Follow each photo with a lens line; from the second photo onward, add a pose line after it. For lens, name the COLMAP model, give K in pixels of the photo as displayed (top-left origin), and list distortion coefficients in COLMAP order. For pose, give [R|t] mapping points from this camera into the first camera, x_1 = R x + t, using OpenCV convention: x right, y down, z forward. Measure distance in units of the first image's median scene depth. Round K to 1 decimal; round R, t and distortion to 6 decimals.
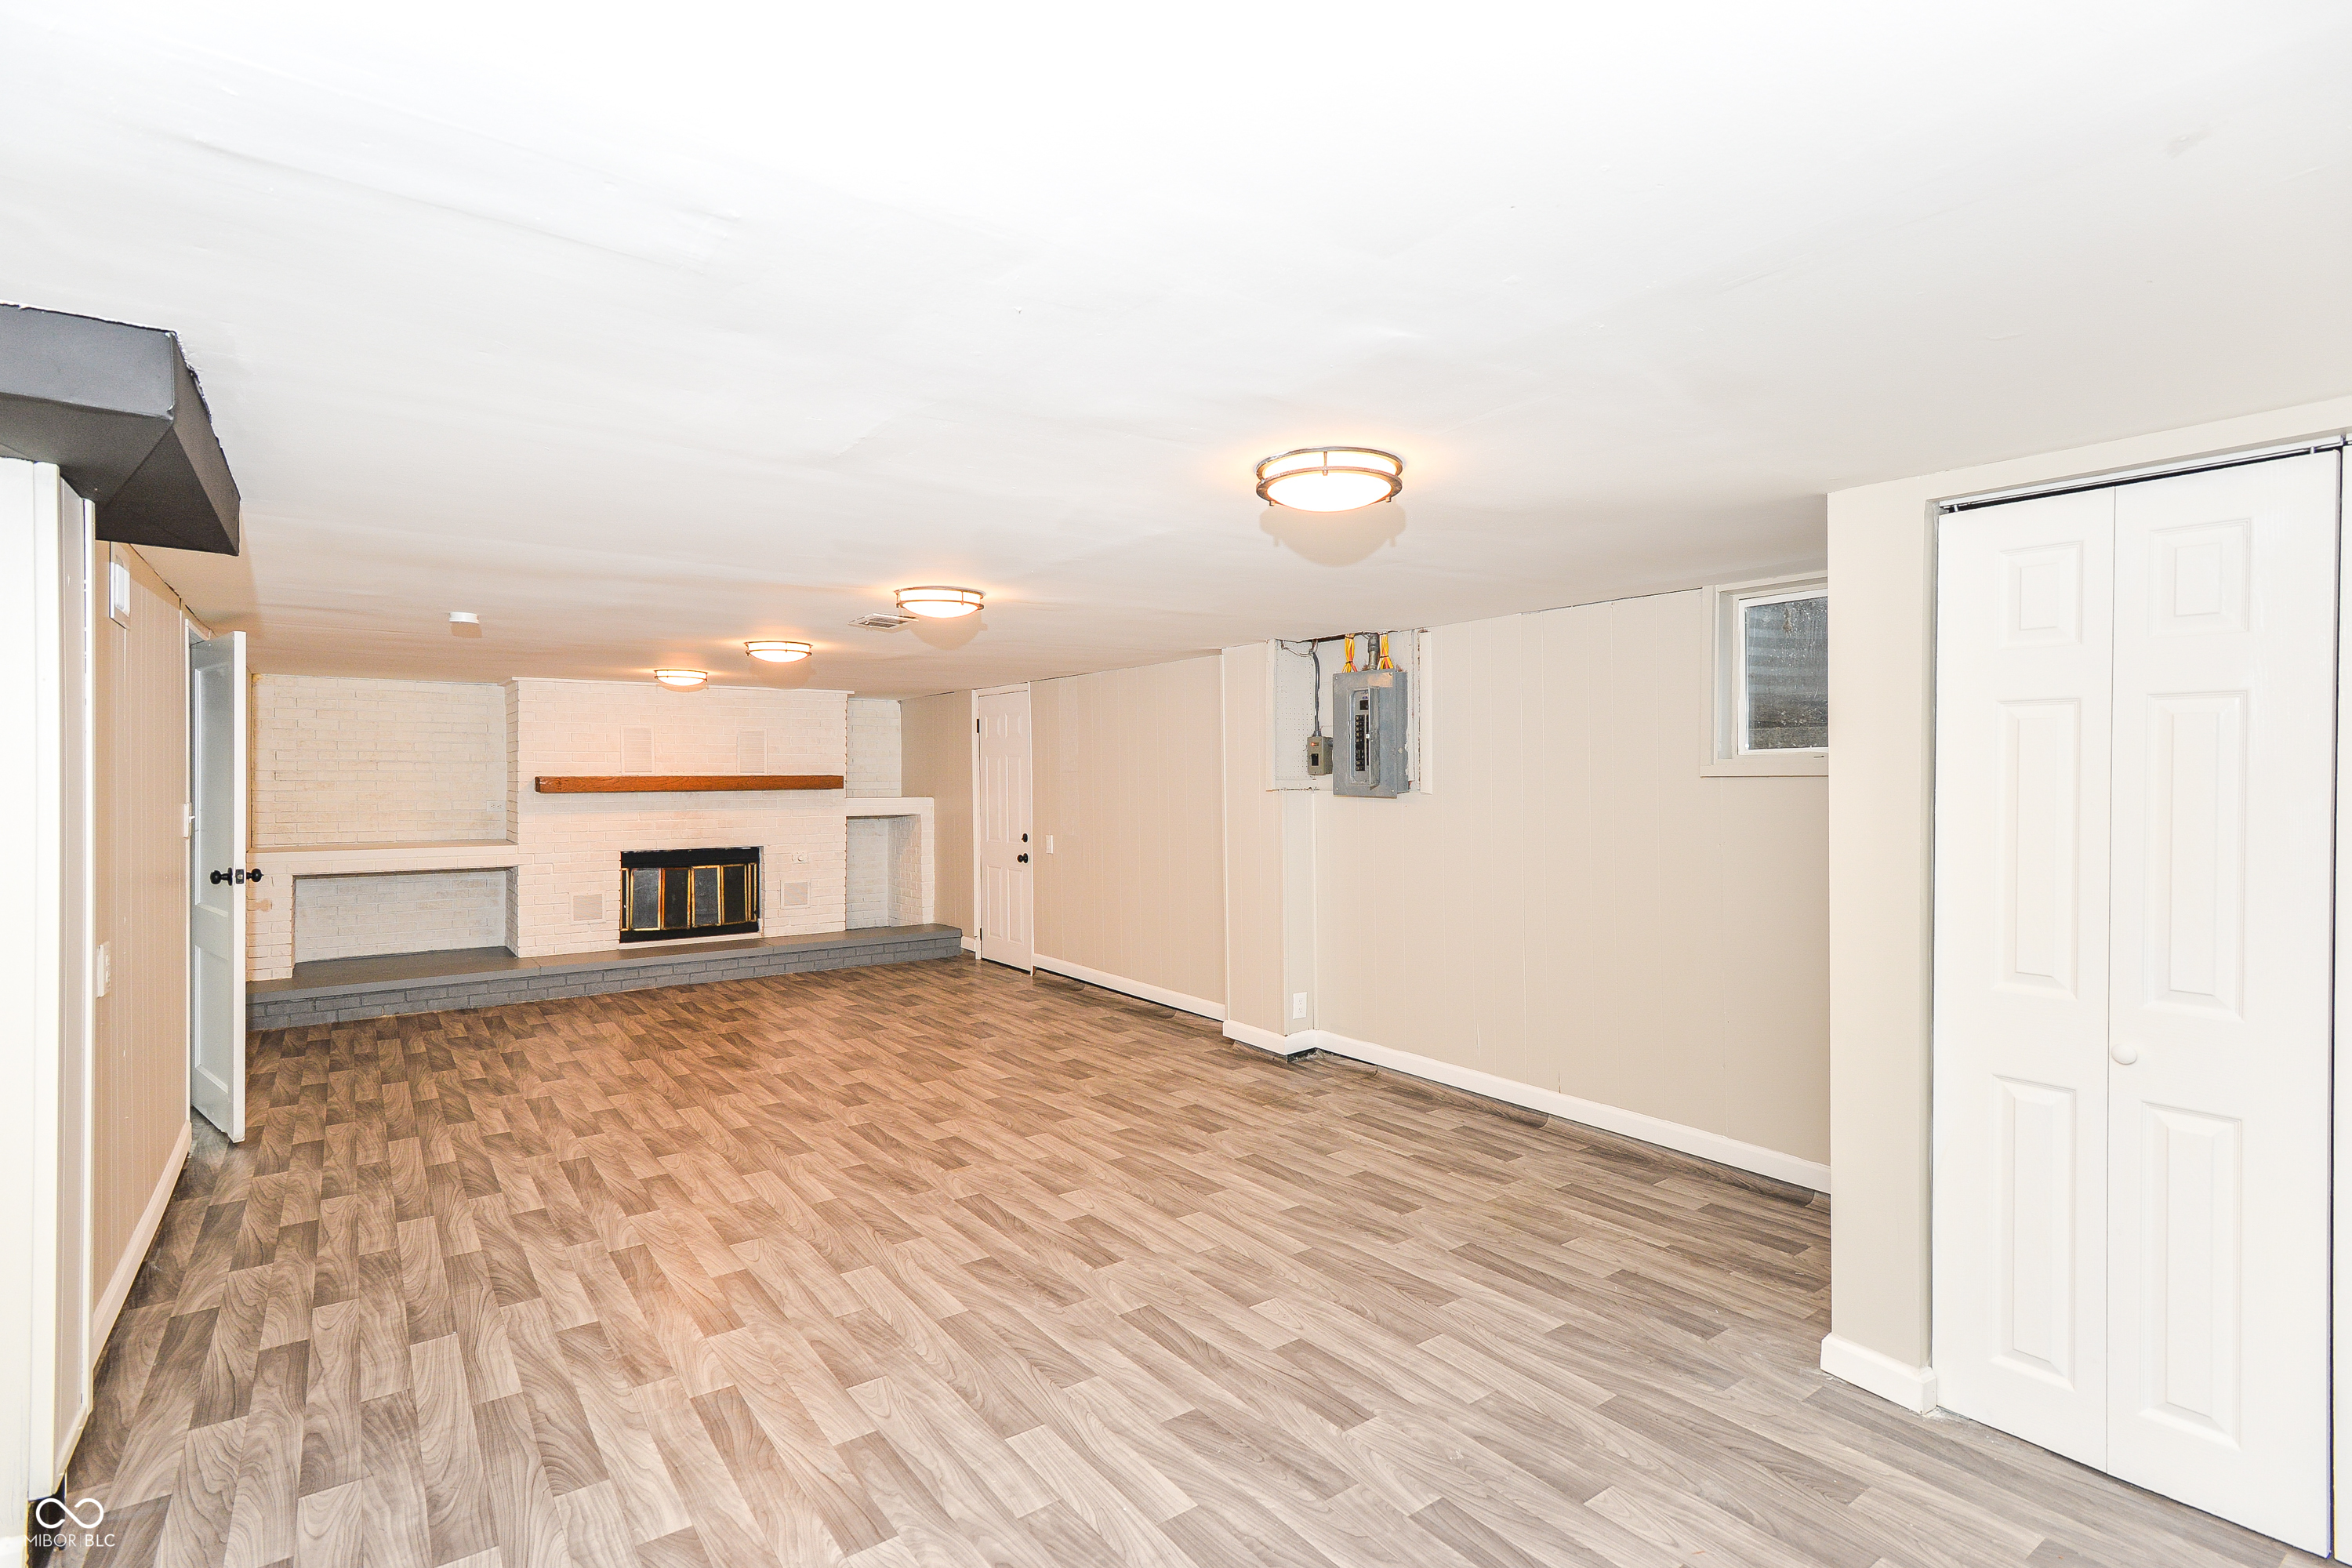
lens RADIAL K [[1141.7, 0, 1170.4], [0, 1141.7, 779.3], [0, 0, 1]] dist [0.007280, -0.000219]
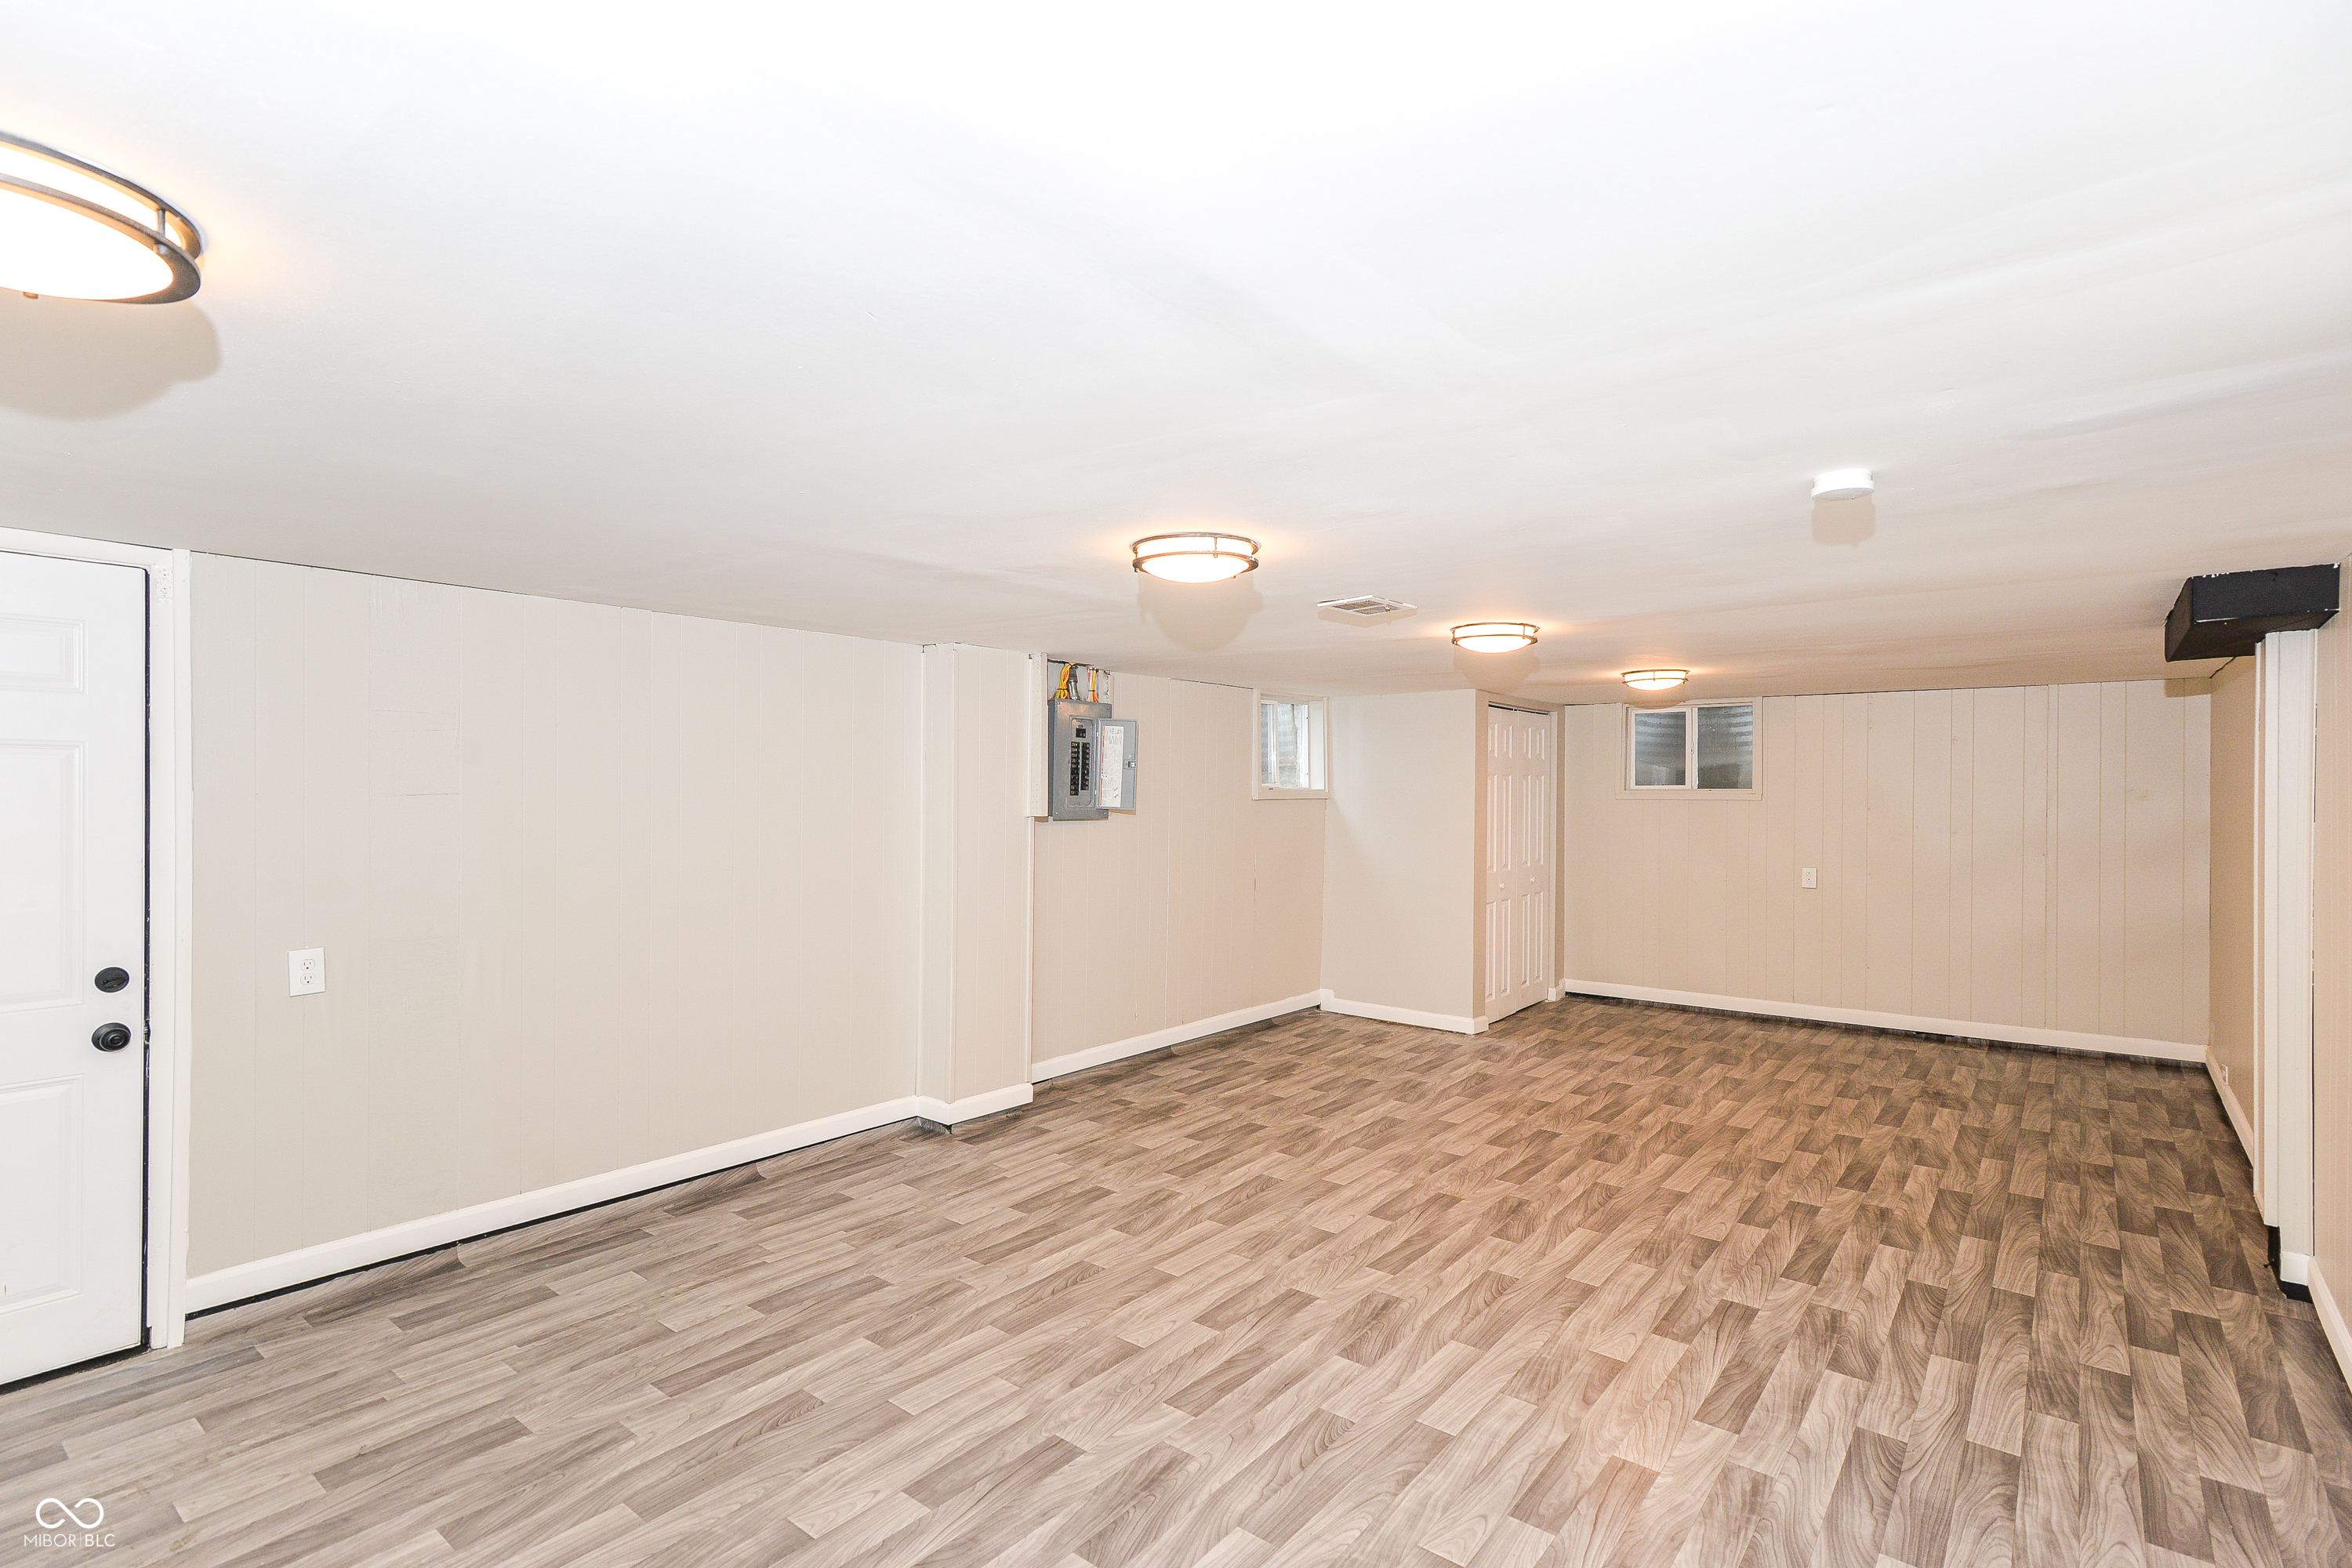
lens RADIAL K [[1217.7, 0, 1181.2], [0, 1217.7, 731.1], [0, 0, 1]] dist [-0.028988, 0.001804]
pose [[-0.301997, 0.049717, 0.952012, -1.214456], [0.007551, 0.998733, -0.049762, 0.003731], [-0.953279, -0.007839, -0.301990, 1.689617]]
